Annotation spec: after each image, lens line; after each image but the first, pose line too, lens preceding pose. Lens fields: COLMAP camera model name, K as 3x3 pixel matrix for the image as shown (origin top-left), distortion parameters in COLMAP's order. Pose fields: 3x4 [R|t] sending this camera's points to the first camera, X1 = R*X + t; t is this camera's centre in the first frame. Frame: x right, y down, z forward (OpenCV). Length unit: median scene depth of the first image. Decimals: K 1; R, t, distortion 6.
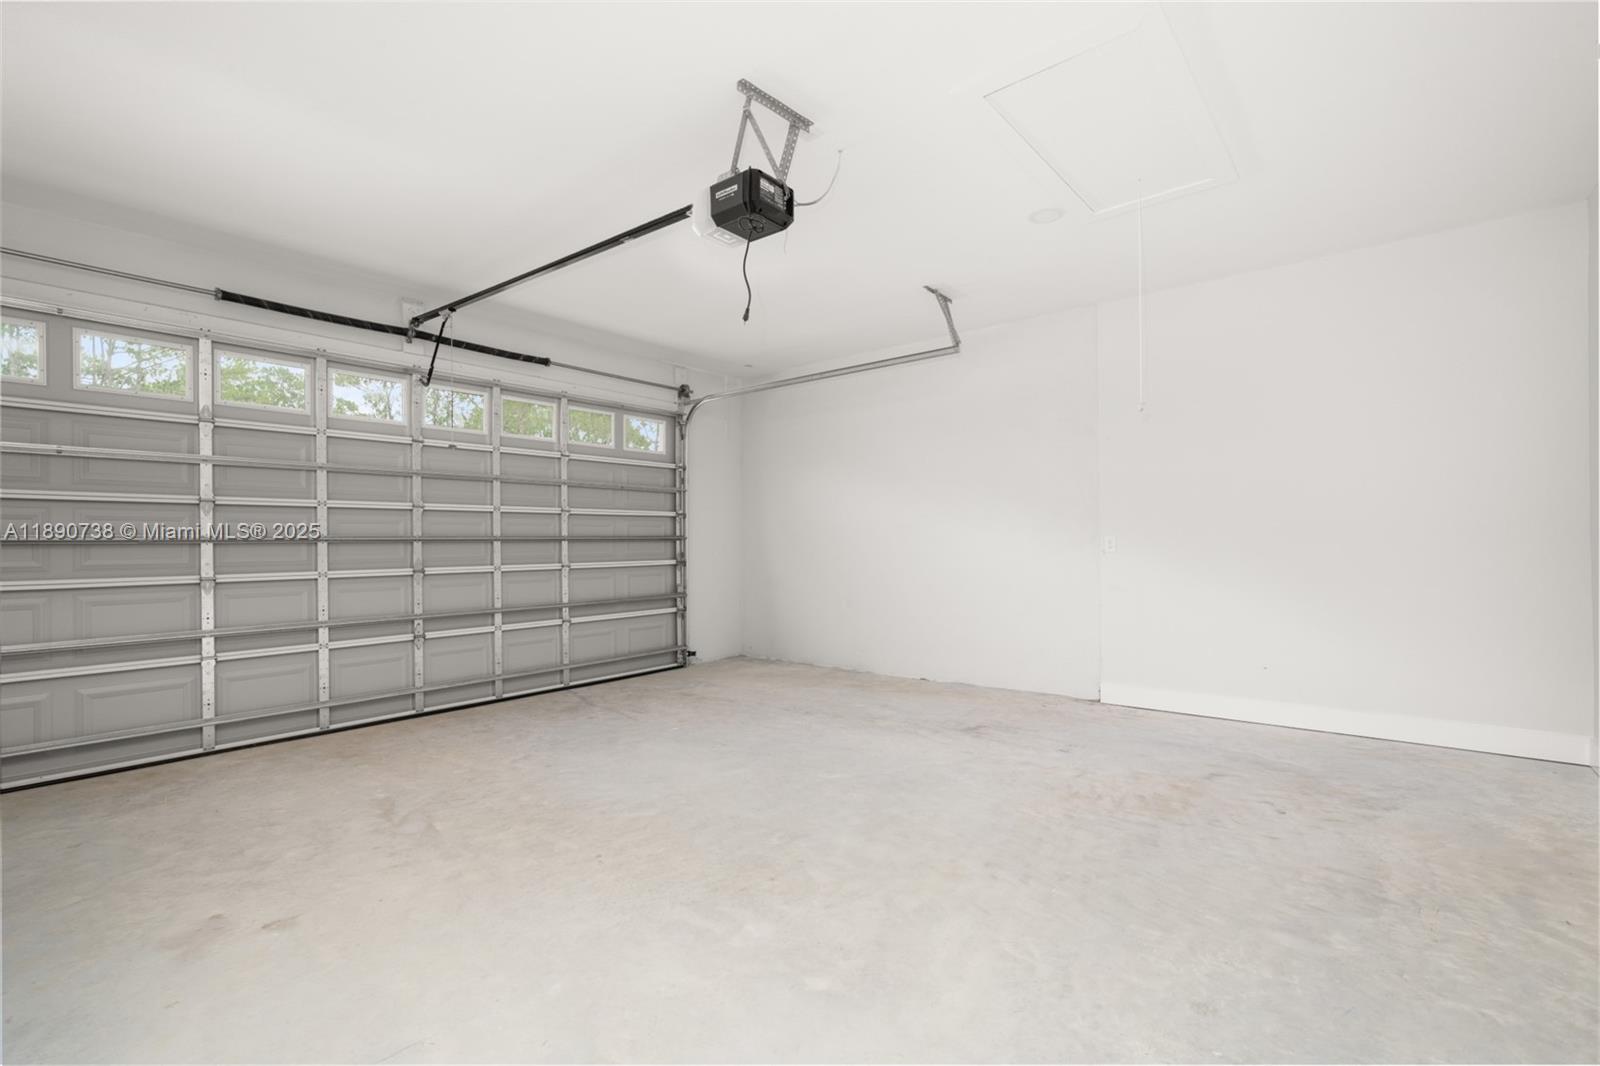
lens RADIAL K [[723.3, 0, 790.7], [0, 723.3, 545.1], [0, 0, 1]] dist [0.002054, 0.000349]
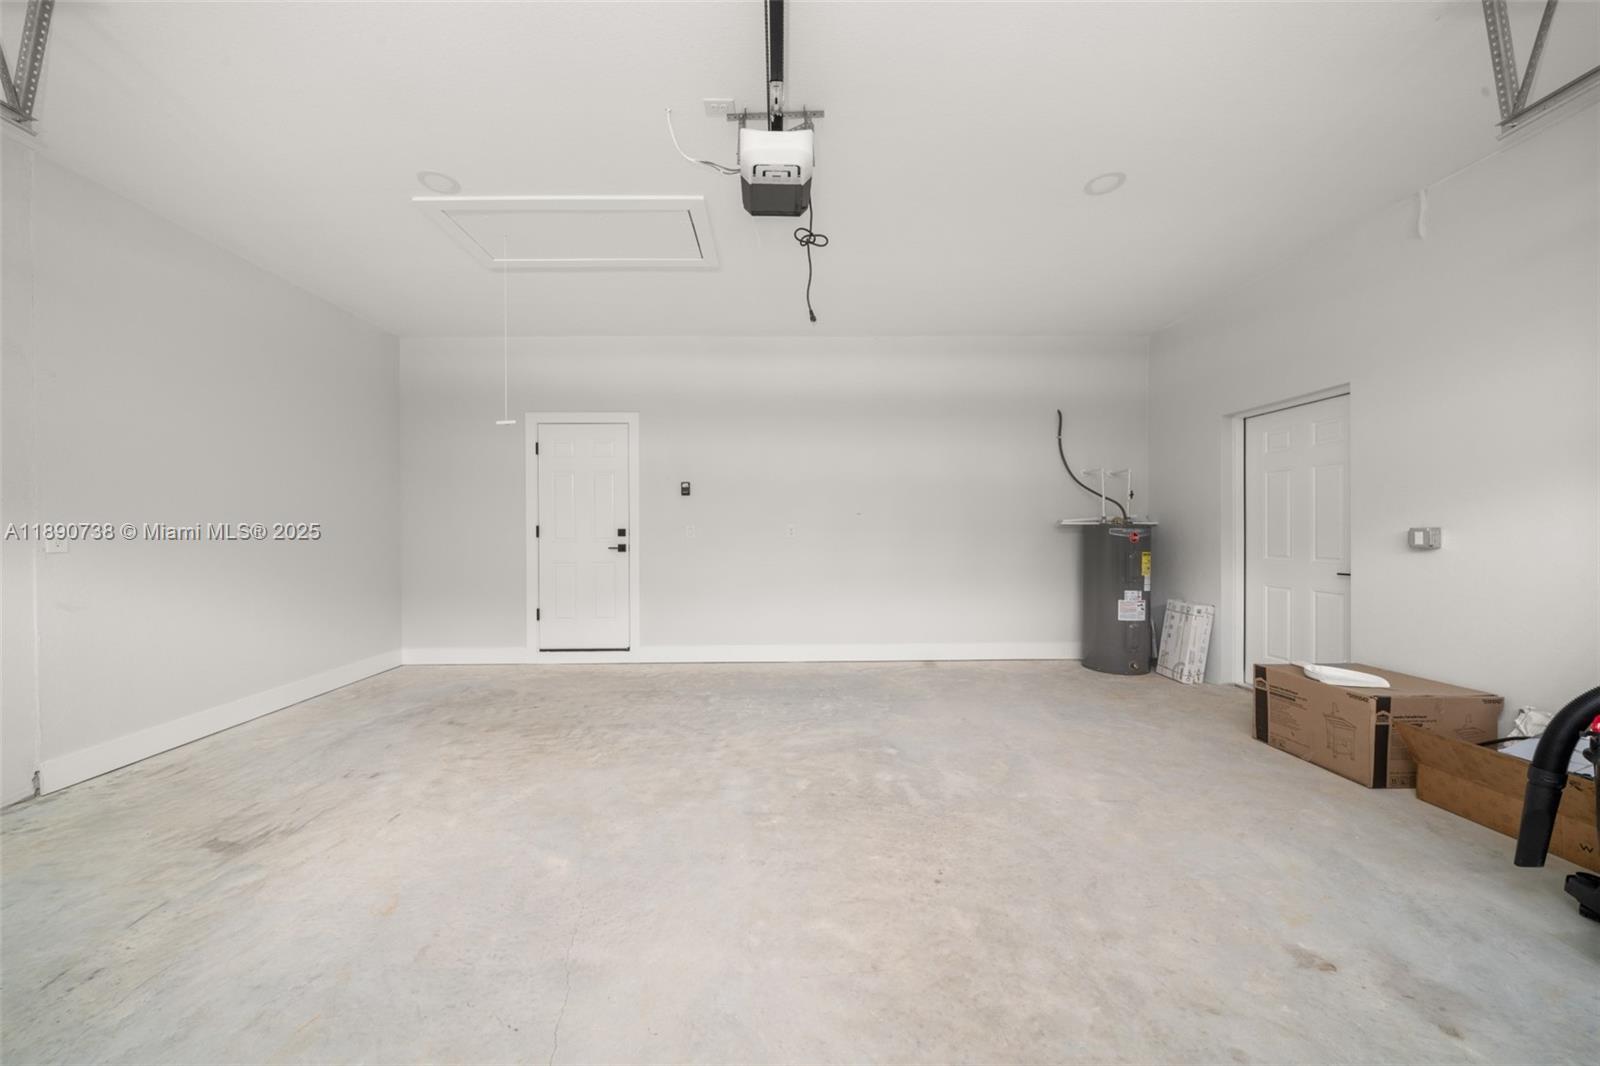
lens RADIAL K [[551.2, 0, 783.6], [0, 551.2, 541.0], [0, 0, 1]] dist [-0.005845, 0.000004]
pose [[-0.659579, -0.002513, 0.751631, -0.562798], [0.011973, 0.999832, 0.013849, 0.002429], [-0.751539, 0.018134, -0.659439, 1.374738]]
